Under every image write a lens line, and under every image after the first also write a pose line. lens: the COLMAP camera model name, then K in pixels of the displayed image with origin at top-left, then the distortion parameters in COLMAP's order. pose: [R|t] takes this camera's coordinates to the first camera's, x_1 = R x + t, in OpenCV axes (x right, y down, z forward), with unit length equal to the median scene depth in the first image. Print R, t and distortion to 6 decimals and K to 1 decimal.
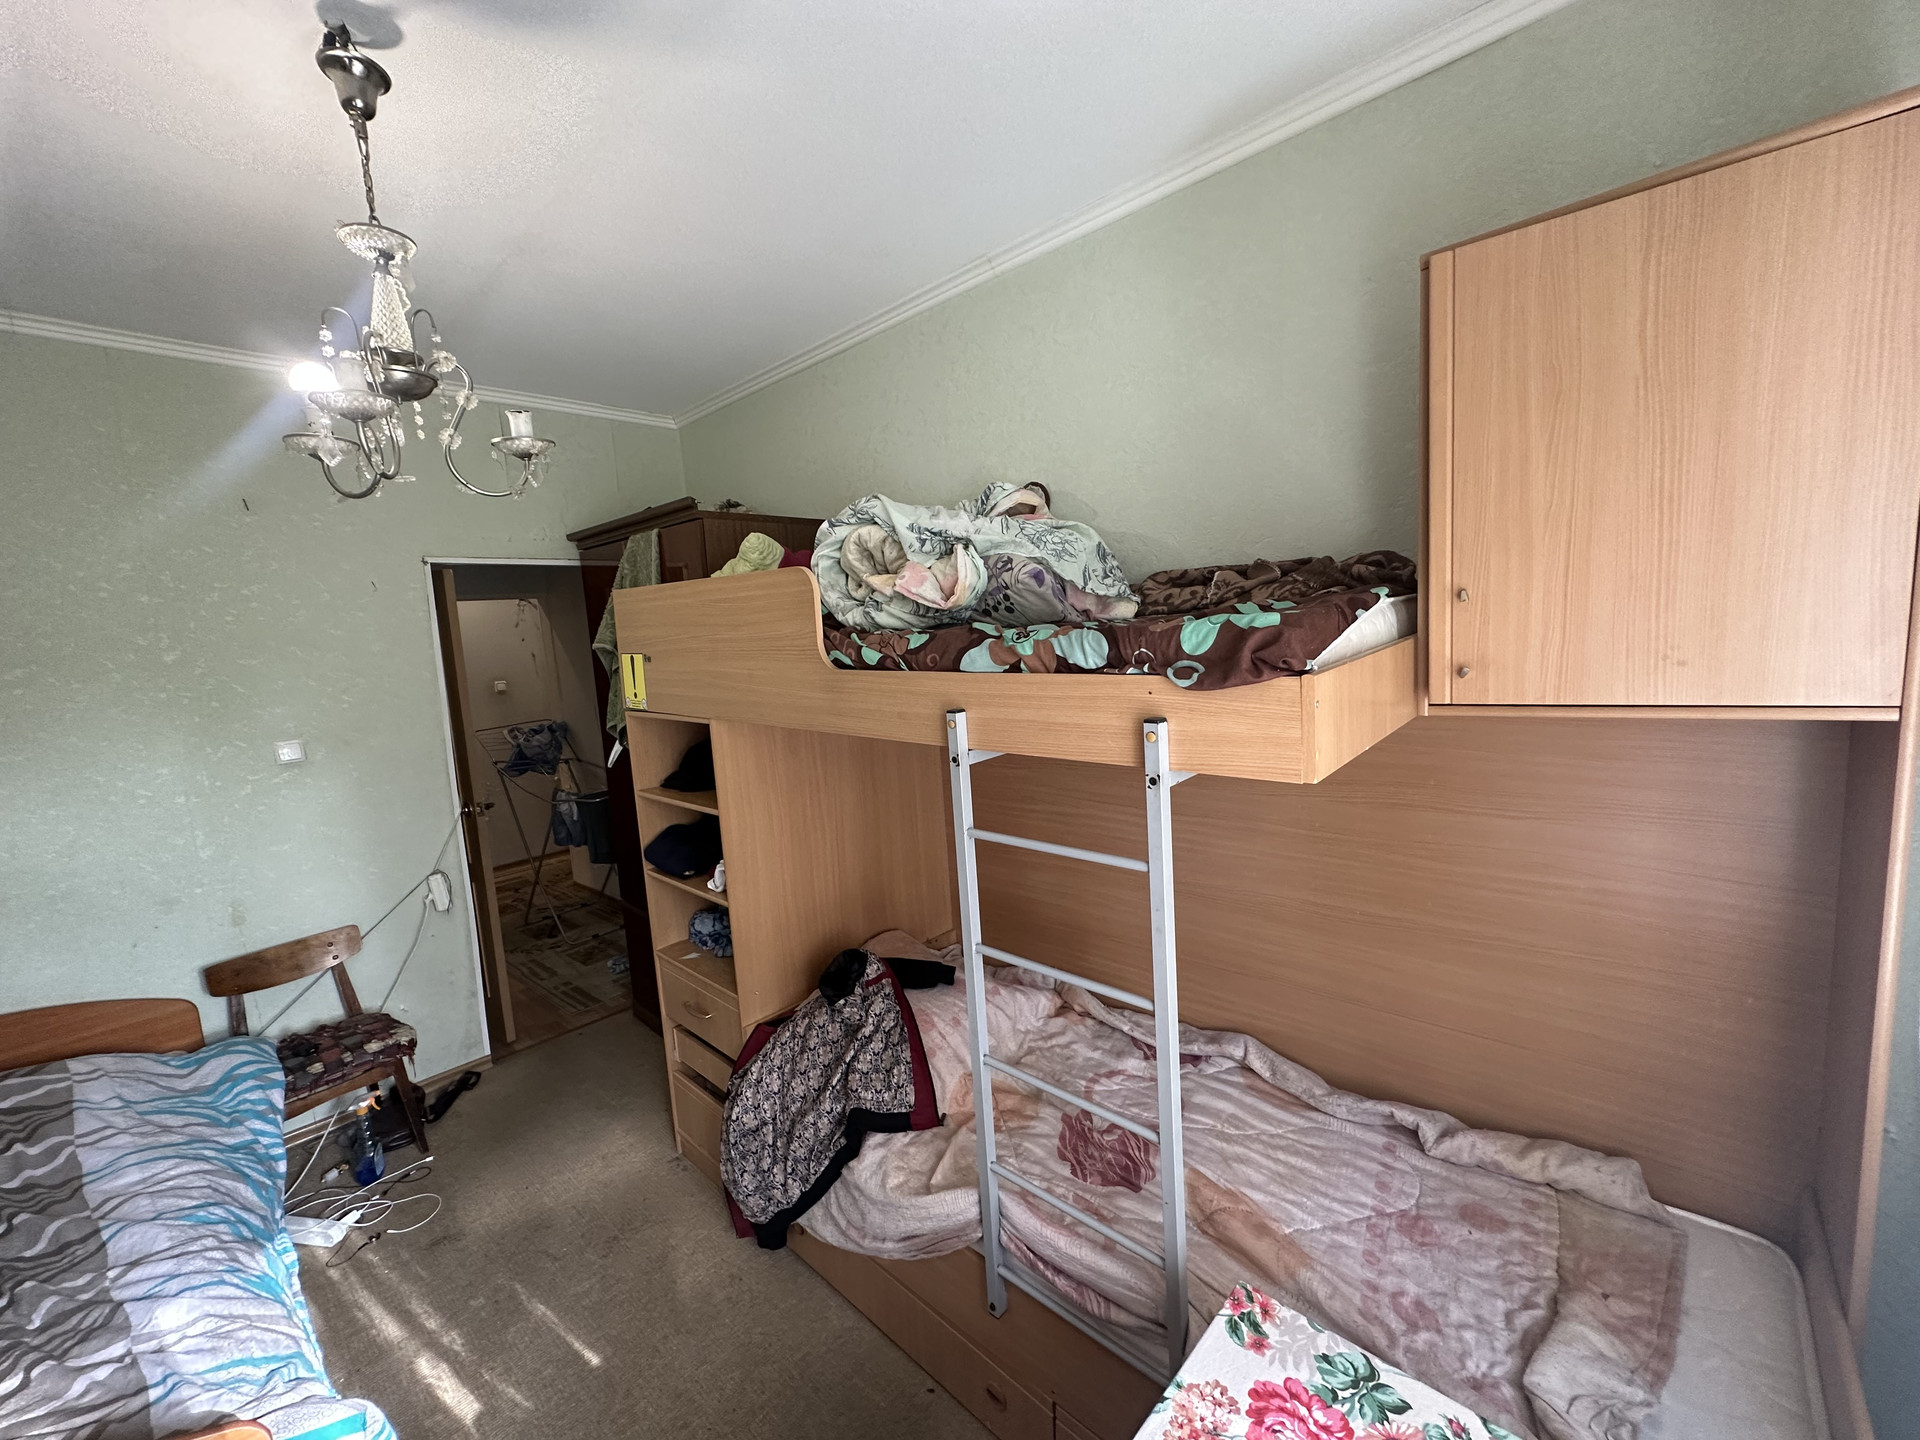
lens RADIAL K [[762.6, 0, 961.7], [0, 762.6, 720.8], [0, 0, 1]] dist [-0.003254, 0.001228]
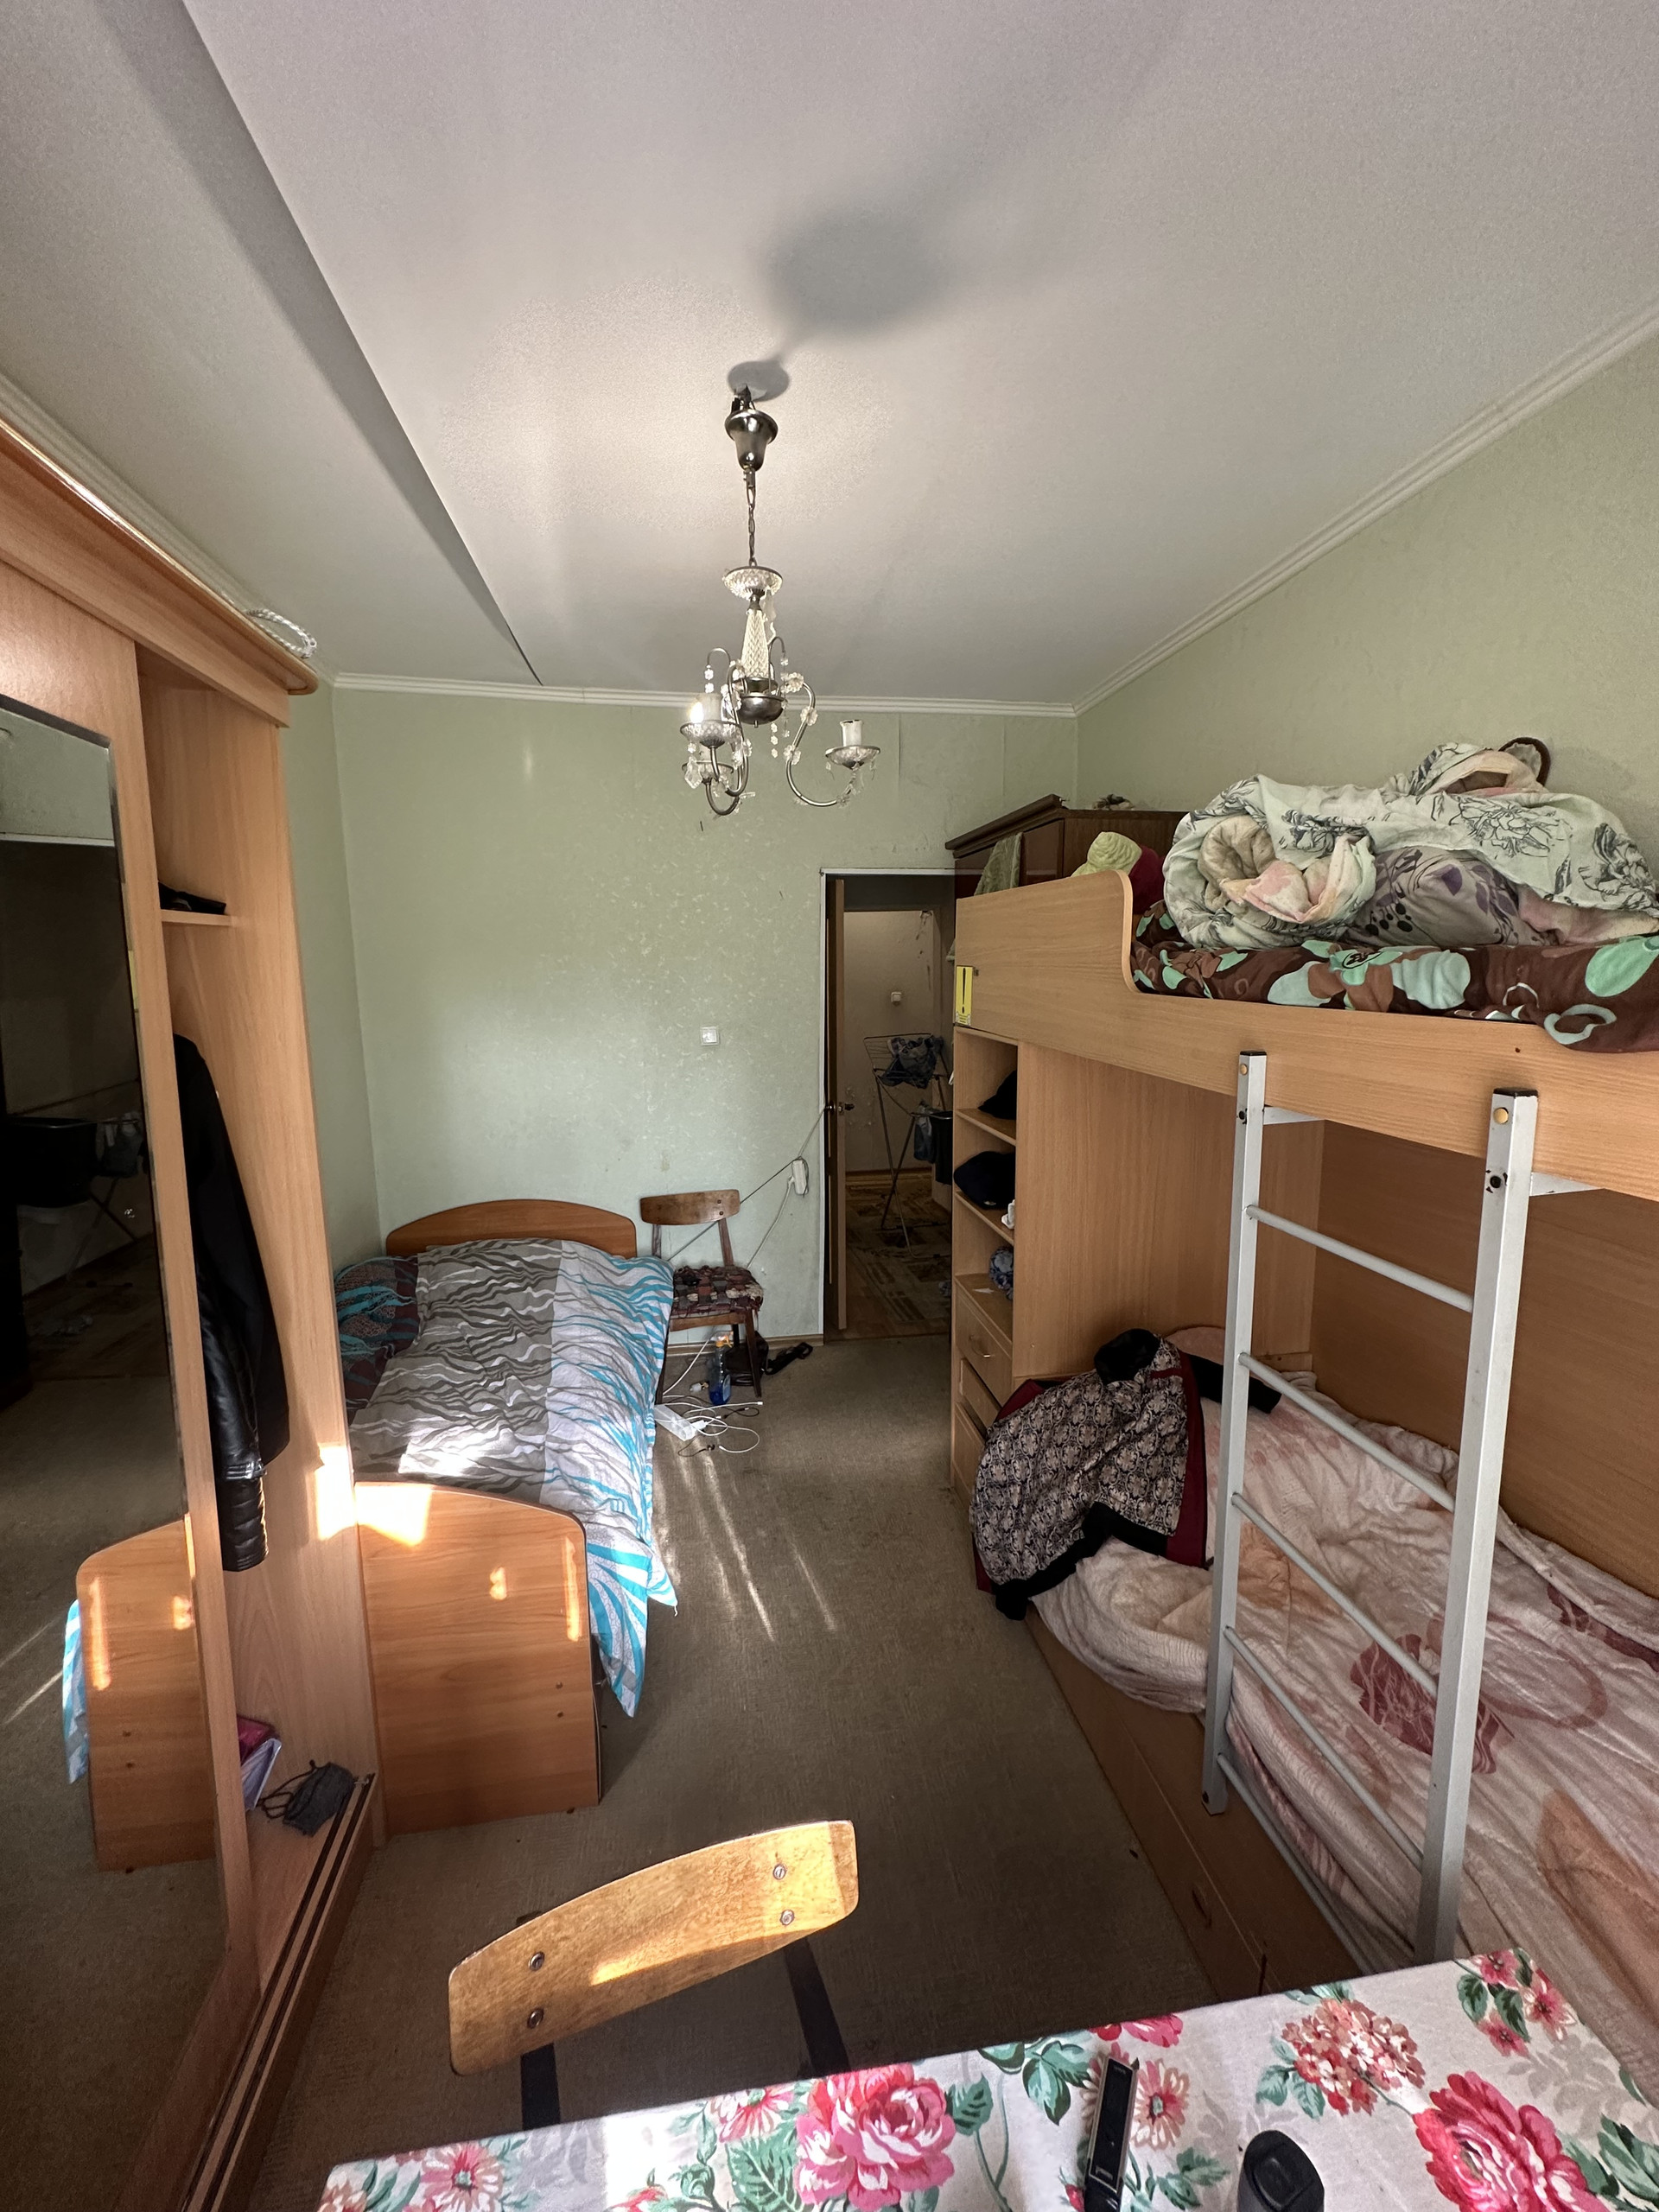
lens RADIAL K [[878.6, 0, 827.0], [0, 878.6, 1105.5], [0, 0, 1]] dist [-0.003254, 0.001228]
pose [[0.790159, 0.142984, -0.595990, 0.134384], [-0.110394, 0.989706, 0.091081, 0.004256], [0.602878, -0.006175, 0.797810, 0.018362]]
